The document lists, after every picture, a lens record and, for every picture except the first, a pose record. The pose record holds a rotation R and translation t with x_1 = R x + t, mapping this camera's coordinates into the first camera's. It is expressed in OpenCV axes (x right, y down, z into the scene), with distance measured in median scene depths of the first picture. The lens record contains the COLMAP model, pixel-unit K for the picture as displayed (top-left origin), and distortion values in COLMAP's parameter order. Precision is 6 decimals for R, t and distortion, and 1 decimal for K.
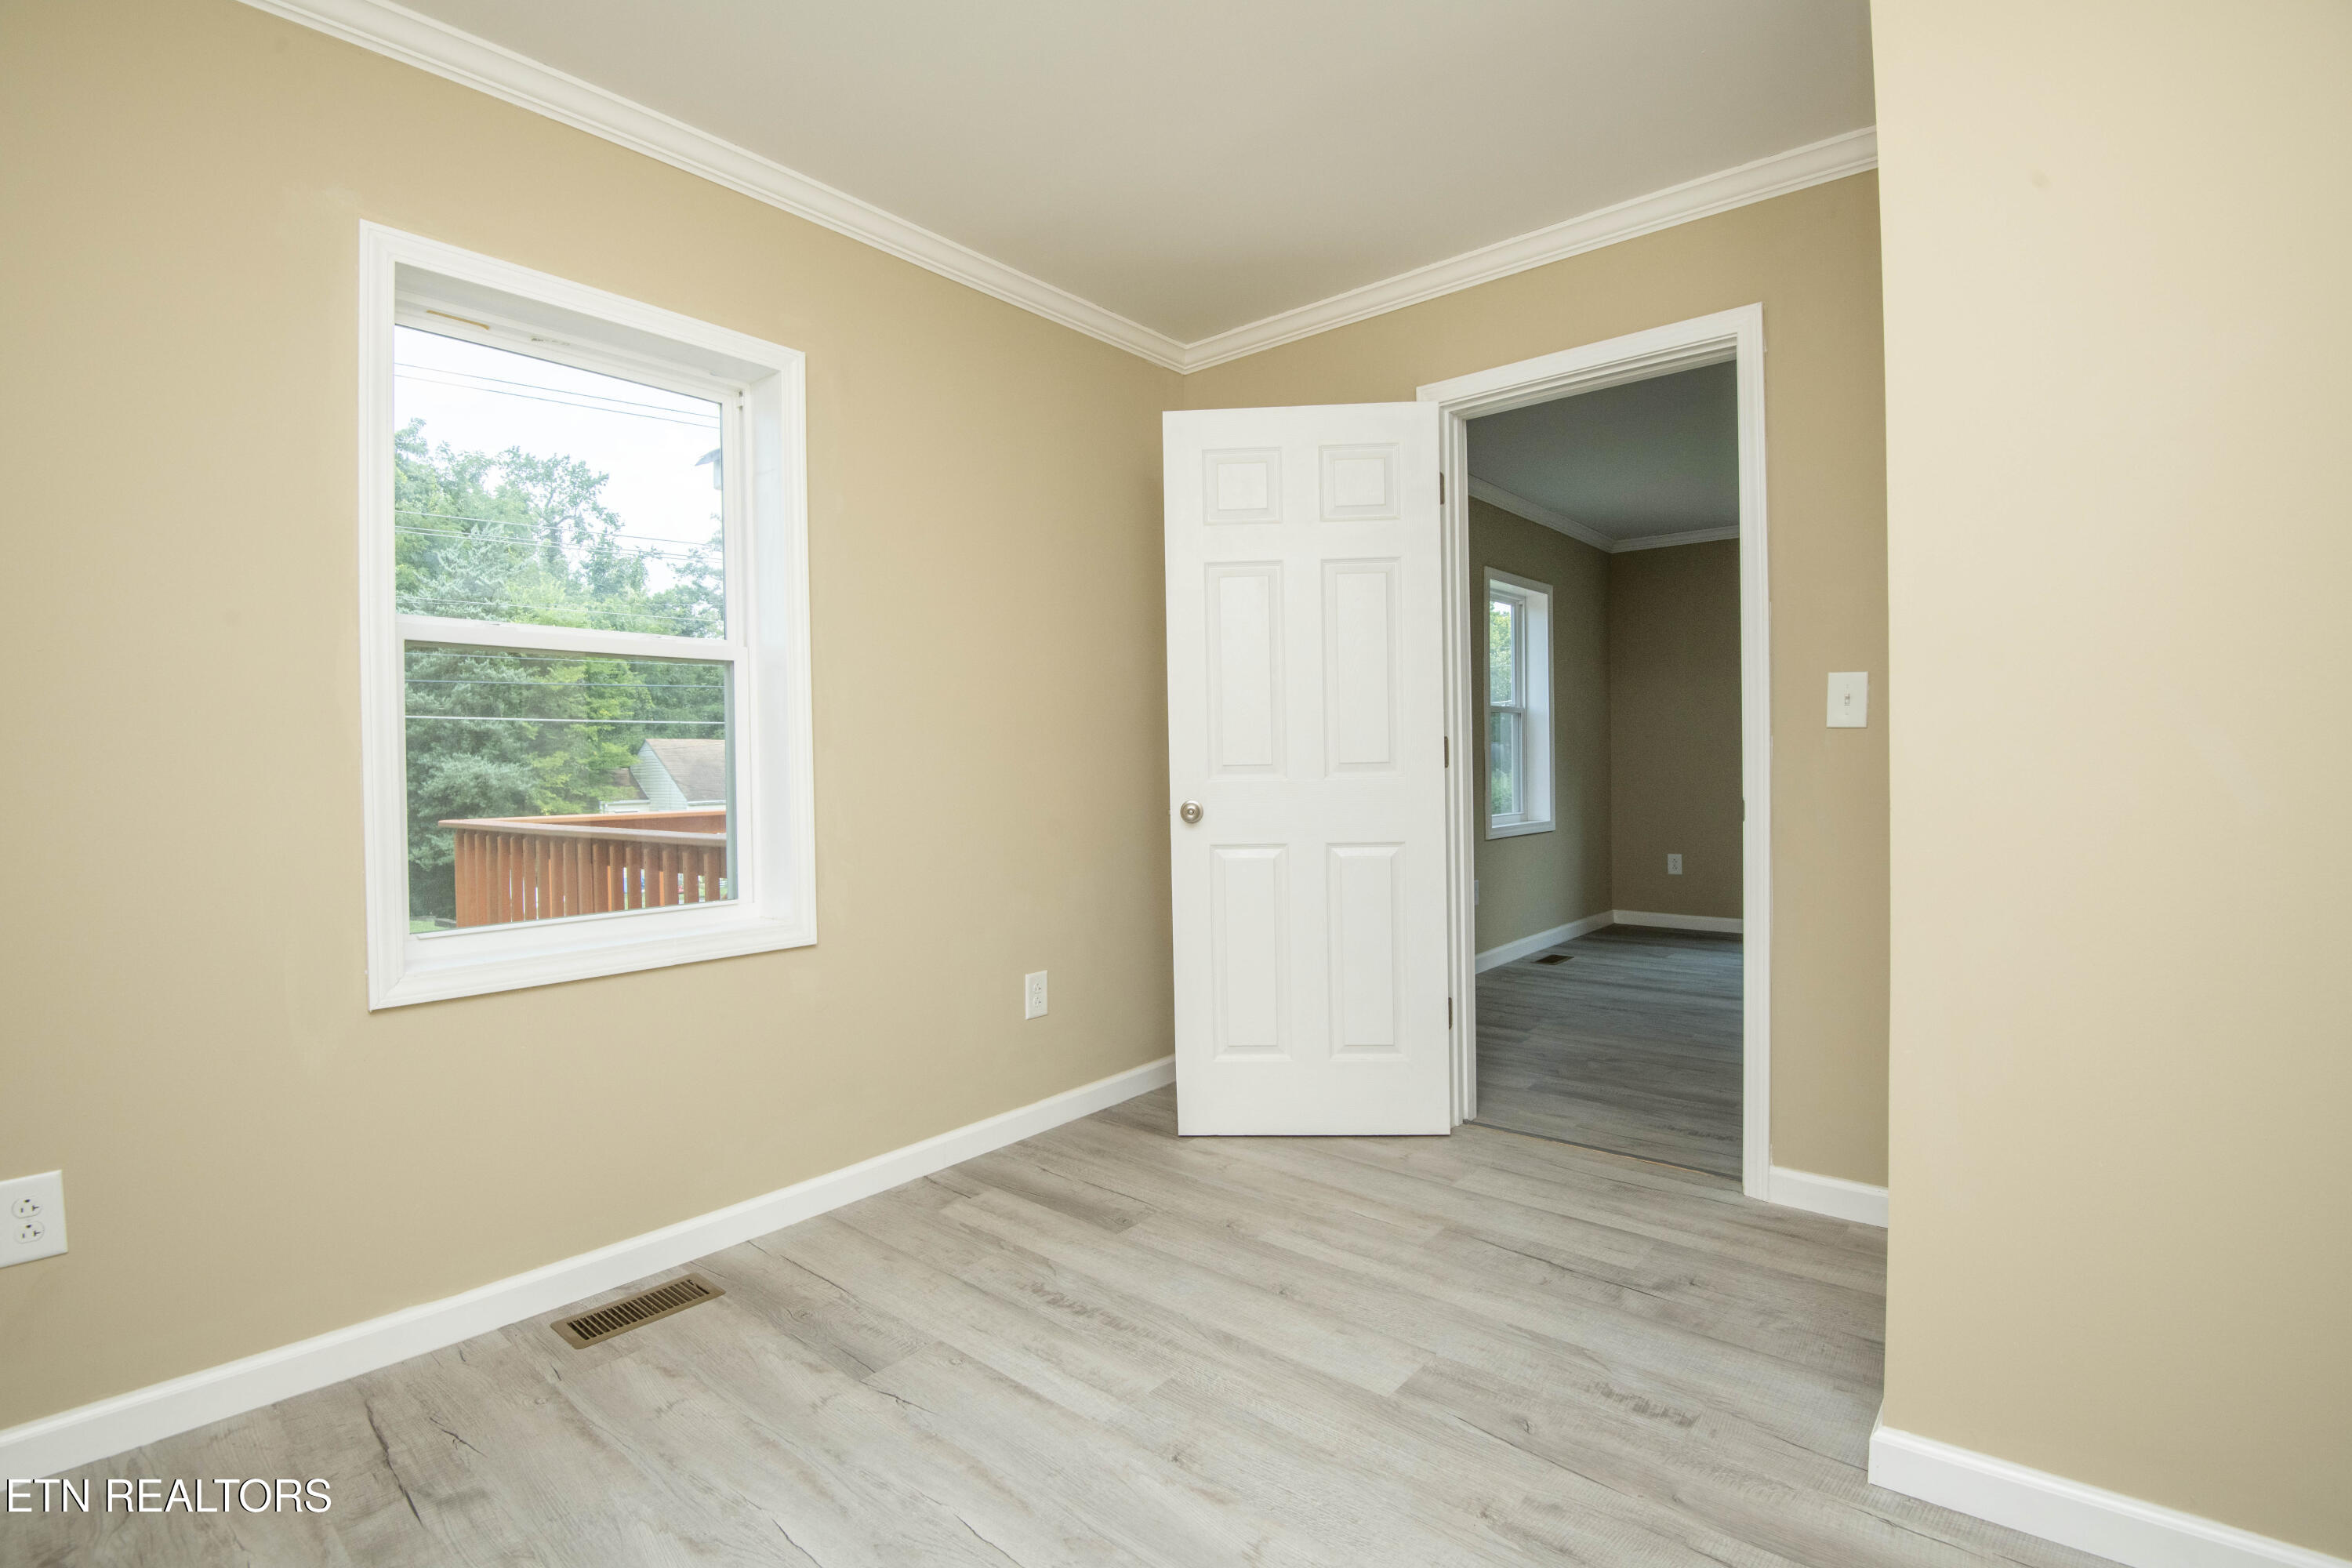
lens RADIAL K [[1088.1, 0, 1184.6], [0, 1088.1, 776.4], [0, 0, 1]] dist [-0.011210, -0.019691]
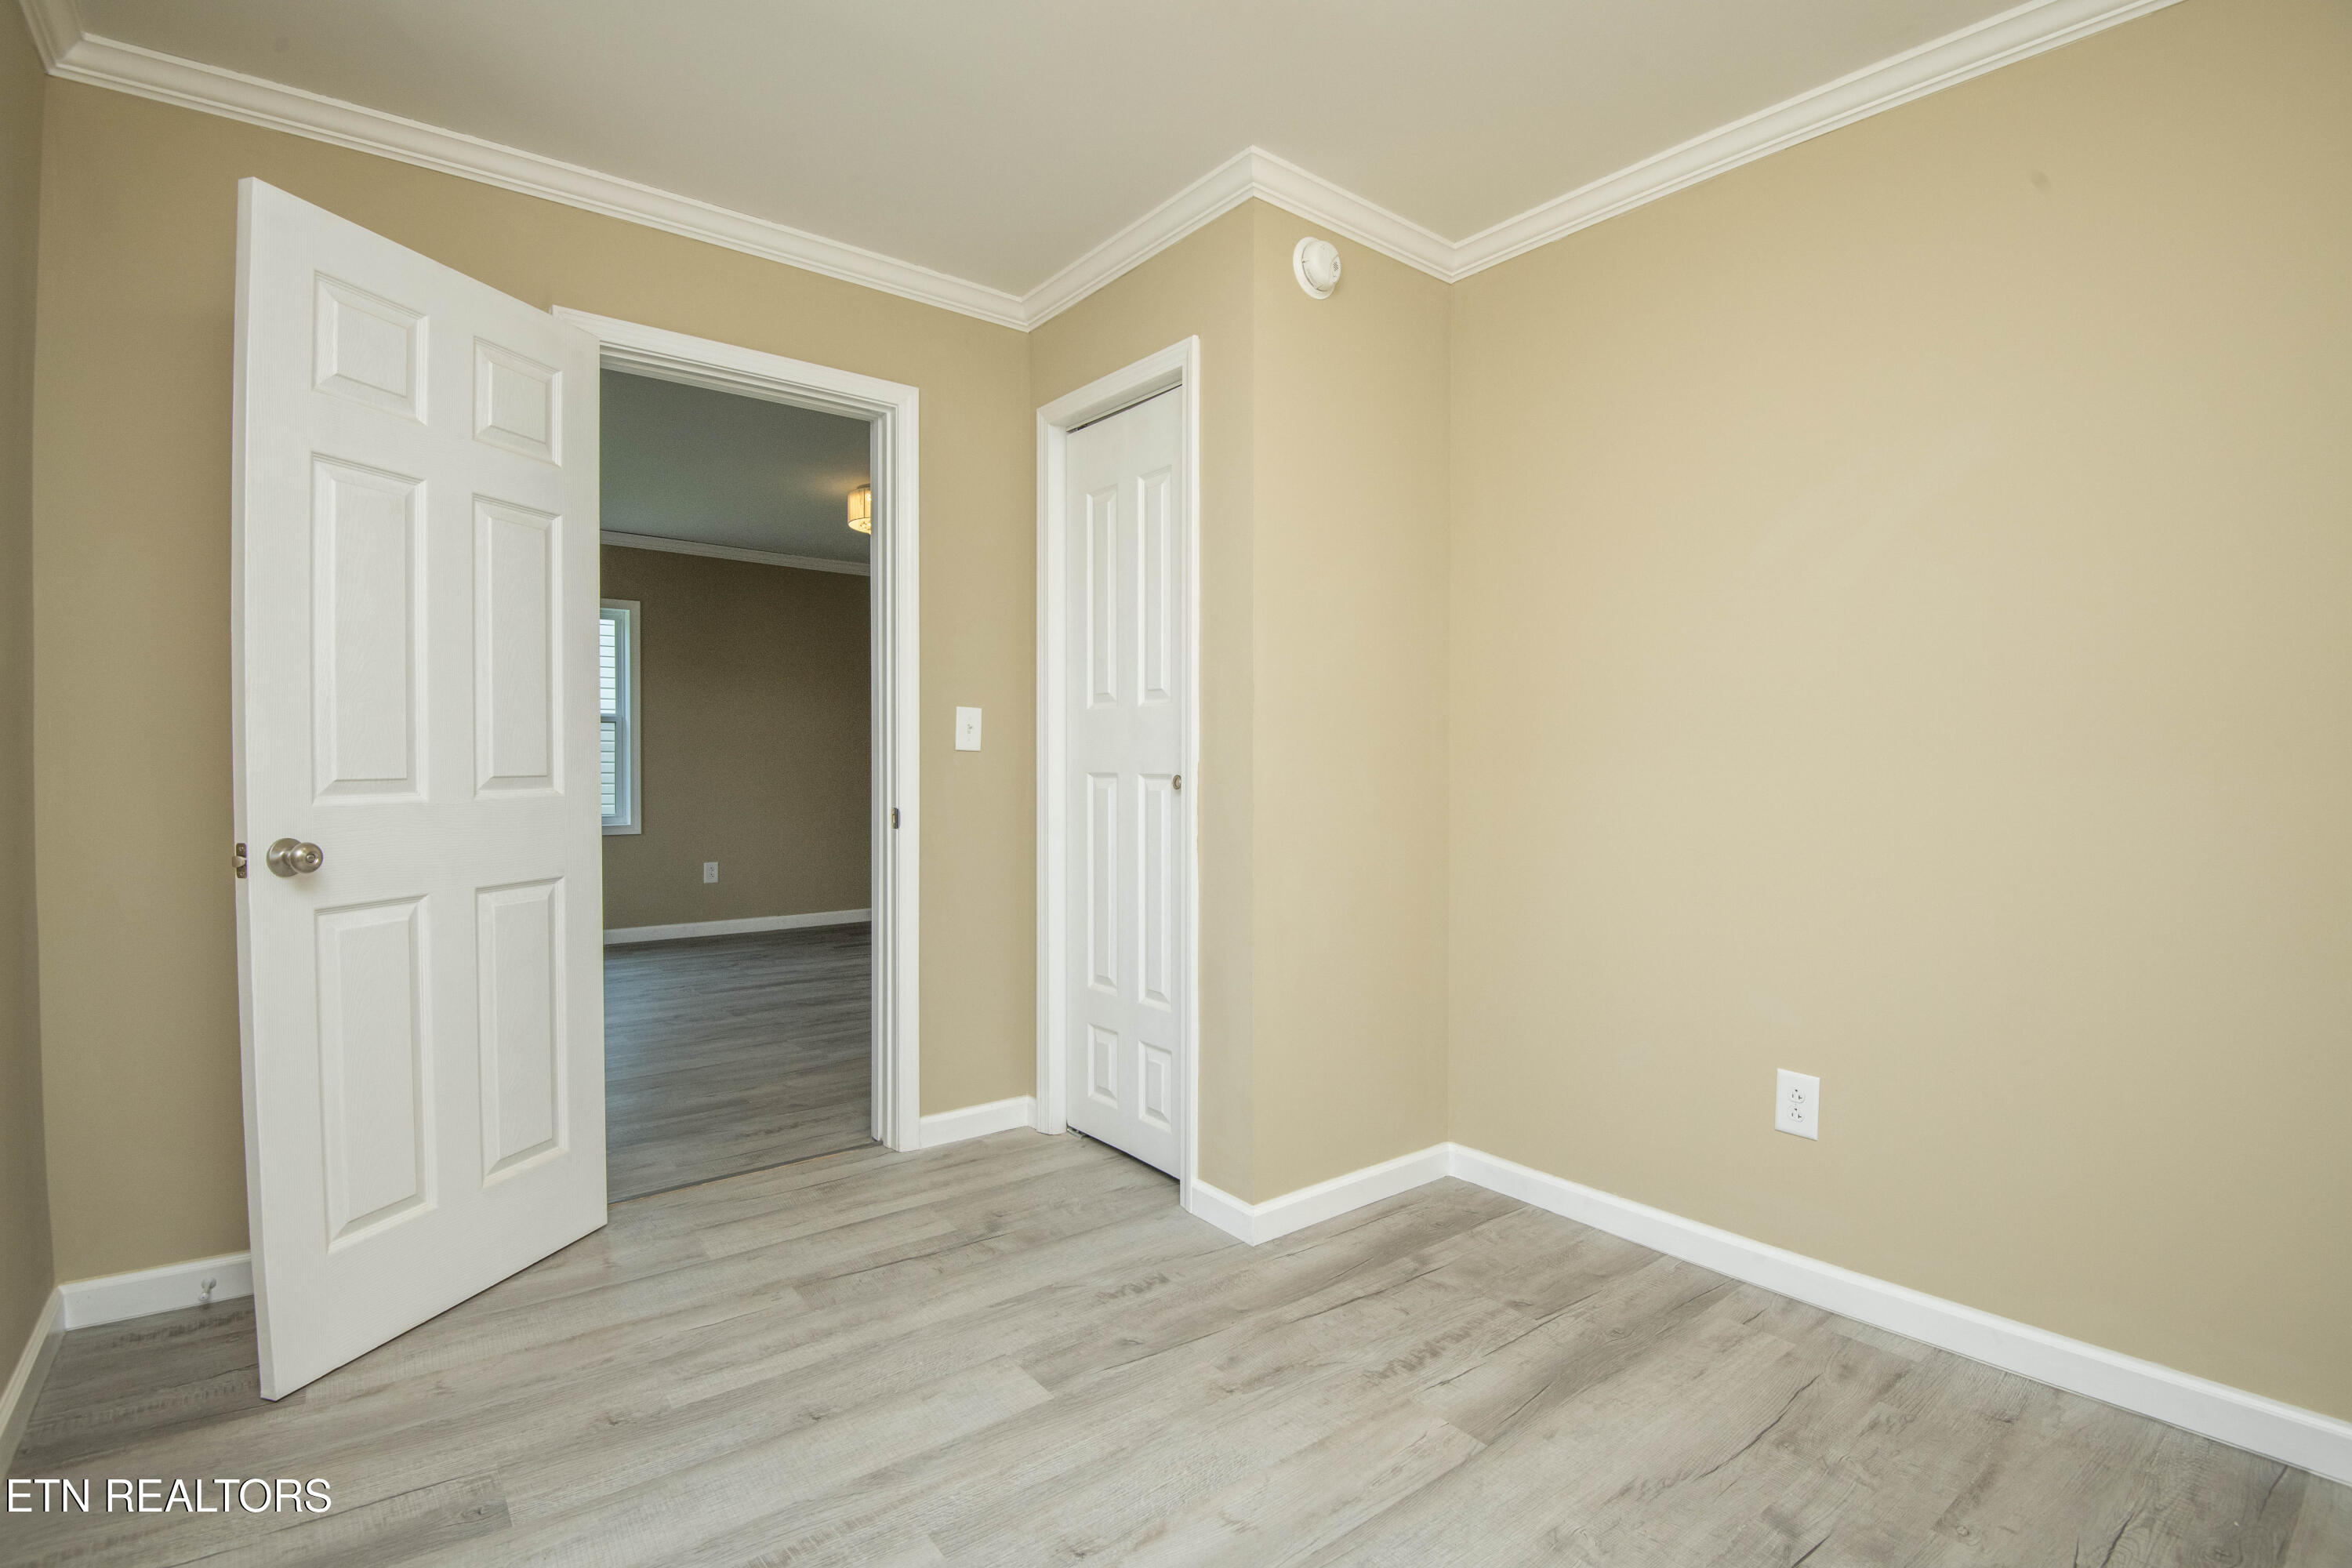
lens RADIAL K [[1088.1, 0, 1184.6], [0, 1088.1, 776.4], [0, 0, 1]] dist [-0.011210, -0.019691]
pose [[0.204599, -0.000071, 0.978846, -0.593614], [0.005558, 0.999984, -0.001089, -0.011687], [-0.978830, 0.005663, 0.204596, 0.495707]]
